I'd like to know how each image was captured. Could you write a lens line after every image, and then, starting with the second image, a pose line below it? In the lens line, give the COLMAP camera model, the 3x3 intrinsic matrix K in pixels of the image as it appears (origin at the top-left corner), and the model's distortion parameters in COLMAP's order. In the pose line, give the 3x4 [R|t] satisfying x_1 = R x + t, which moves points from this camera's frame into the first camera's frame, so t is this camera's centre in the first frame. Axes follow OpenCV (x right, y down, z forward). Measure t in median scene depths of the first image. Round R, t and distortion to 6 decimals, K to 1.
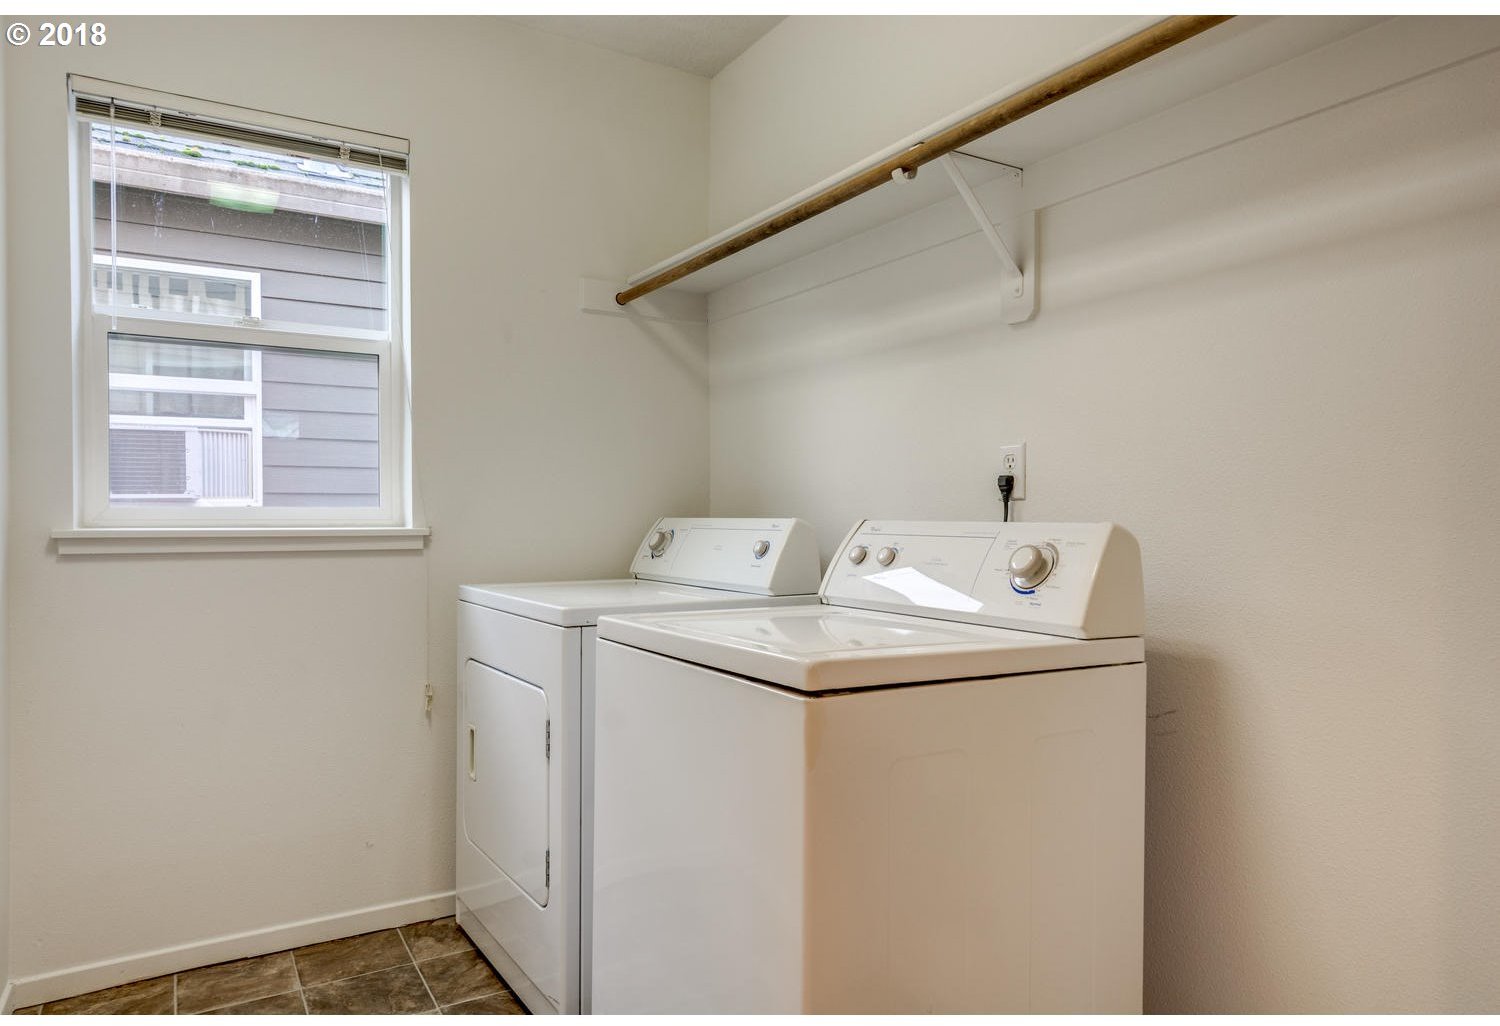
lens RADIAL K [[926.5, 0, 753.1], [0, 926.5, 524.8], [0, 0, 1]] dist [0.008754, -0.003175]
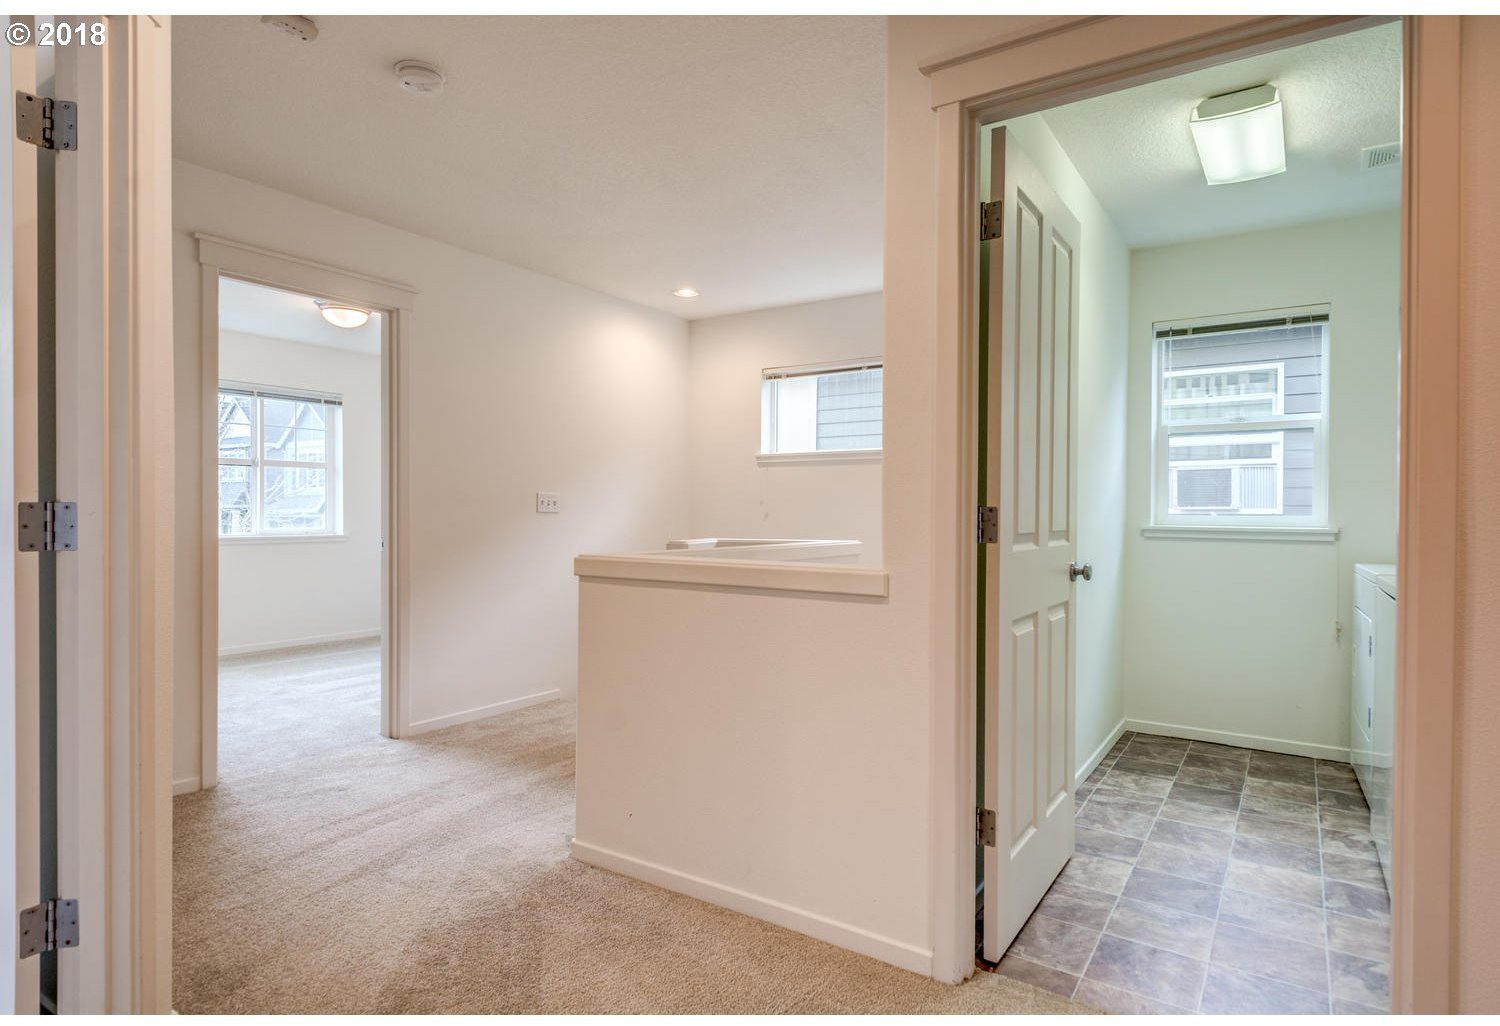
lens RADIAL K [[780.2, 0, 751.7], [0, 780.2, 517.4], [0, 0, 1]] dist [0.014749, -0.001240]
pose [[0.397255, 0.007818, -0.917675, 0.387196], [-0.017466, 0.999847, 0.000958, -0.000084], [0.917542, 0.015648, 0.397331, -0.396131]]
